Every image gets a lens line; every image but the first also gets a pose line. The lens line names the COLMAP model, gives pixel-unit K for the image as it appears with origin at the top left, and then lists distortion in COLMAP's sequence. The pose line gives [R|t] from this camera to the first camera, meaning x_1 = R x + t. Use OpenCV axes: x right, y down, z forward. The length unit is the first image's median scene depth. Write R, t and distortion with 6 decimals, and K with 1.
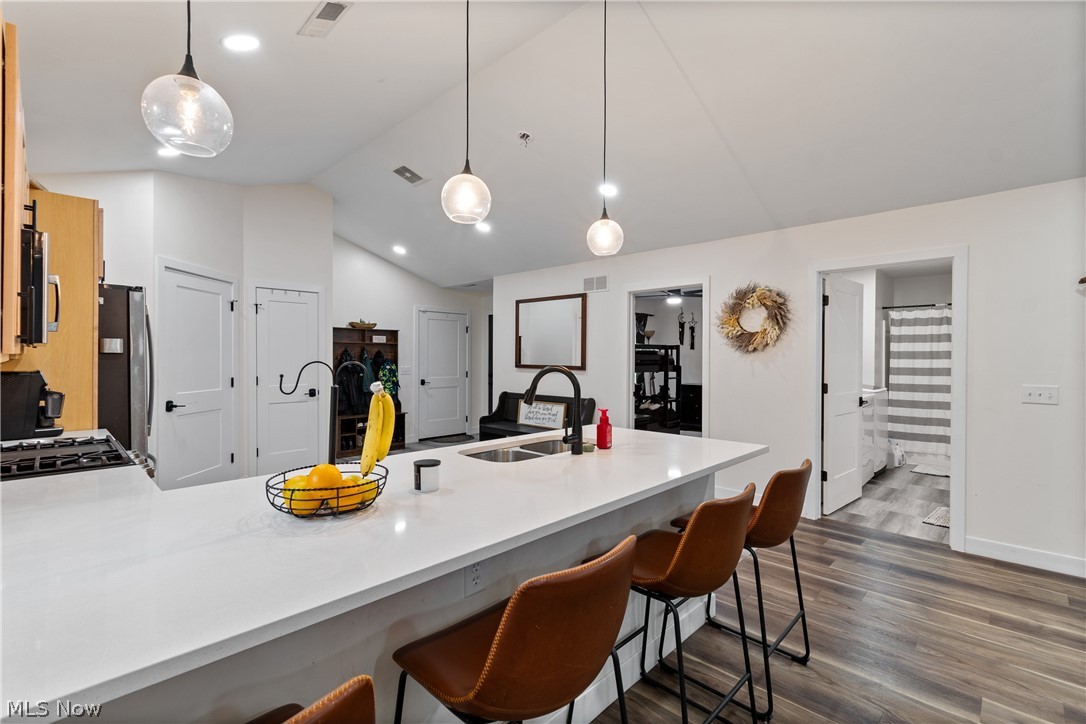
lens RADIAL K [[482.4, 0, 555.0], [0, 482.4, 360.6], [0, 0, 1]] dist [0.001106, -0.000750]
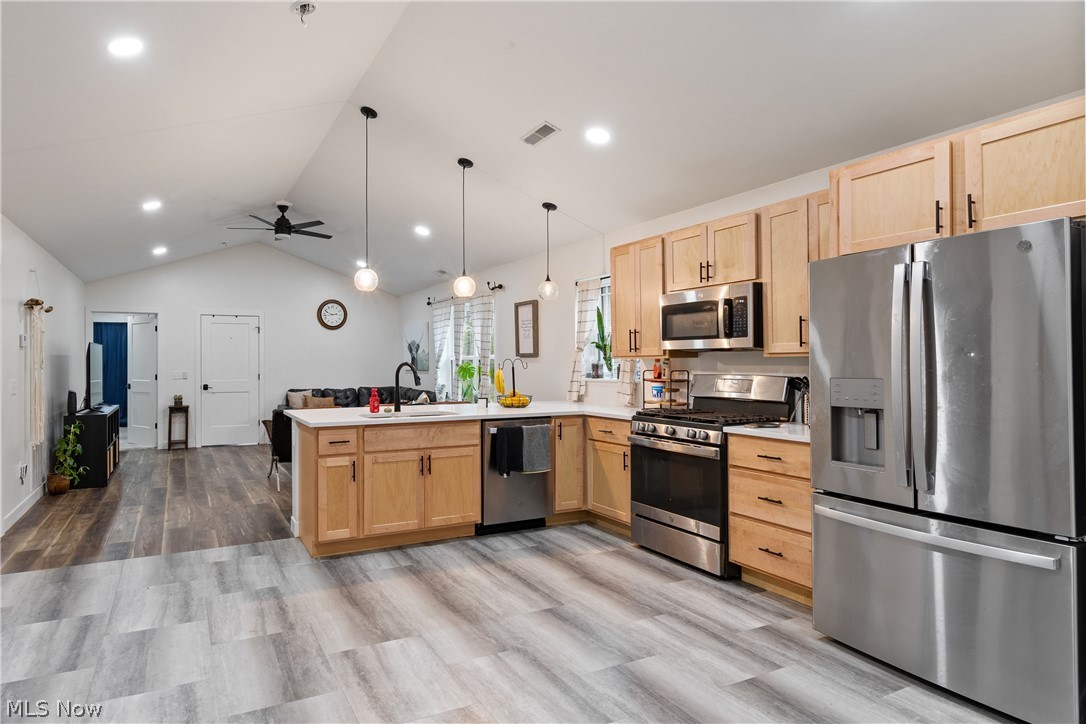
lens RADIAL K [[586.2, 0, 441.5], [0, 586.2, 358.8], [0, 0, 1]] dist [0.001419, 0.000381]
pose [[-0.922892, 0.003362, 0.385044, -0.396652], [0.003601, 0.999994, -0.000100, -0.000748], [-0.385042, 0.001295, -0.922898, 1.238193]]
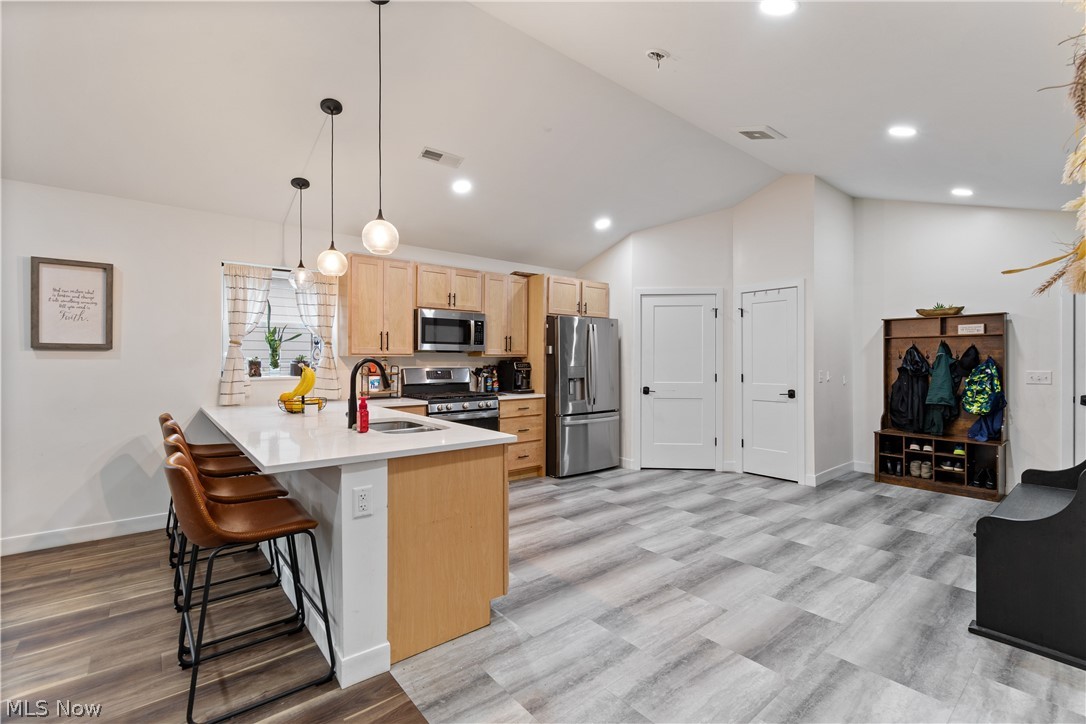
lens RADIAL K [[482.4, 0, 555.0], [0, 482.4, 360.6], [0, 0, 1]] dist [0.001106, -0.000750]
pose [[-0.113160, -0.001541, -0.993576, 0.519023], [-0.007544, 0.999971, -0.000692, 0.006197], [0.993548, 0.007417, -0.113169, 0.701395]]
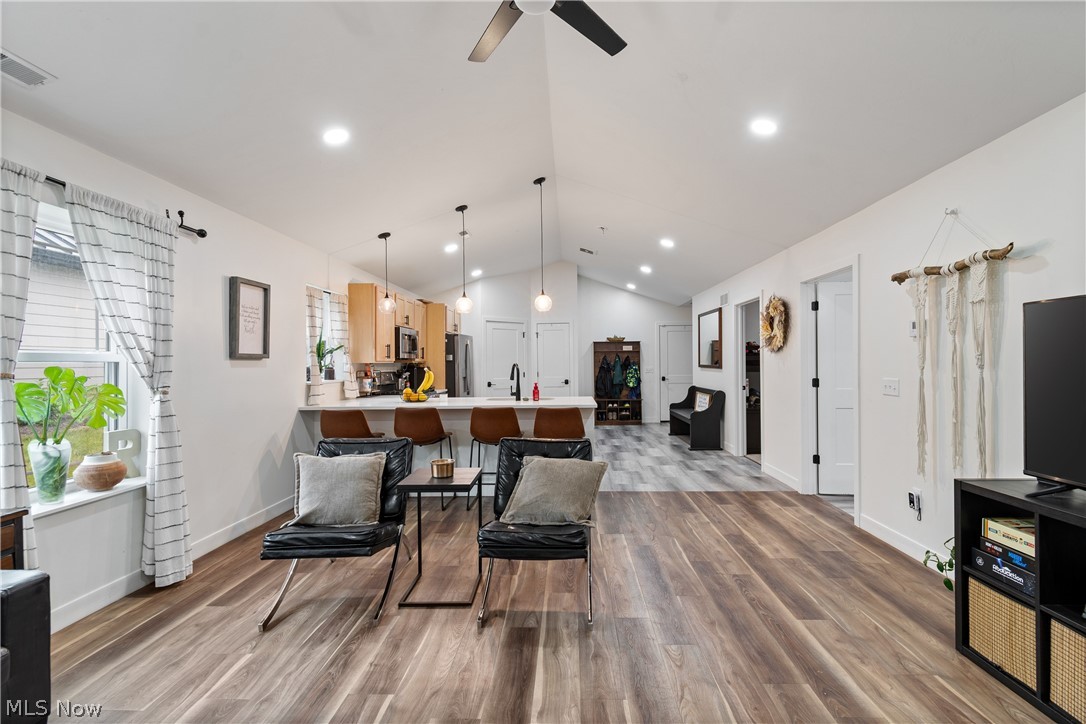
lens RADIAL K [[487.8, 0, 556.0], [0, 487.8, 362.9], [0, 0, 1]] dist [-0.000381, -0.000261]
pose [[0.665131, -0.010003, -0.746660, 0.822062], [0.008098, 0.999948, -0.006182, 0.010188], [0.746683, -0.001934, 0.665178, -0.188538]]
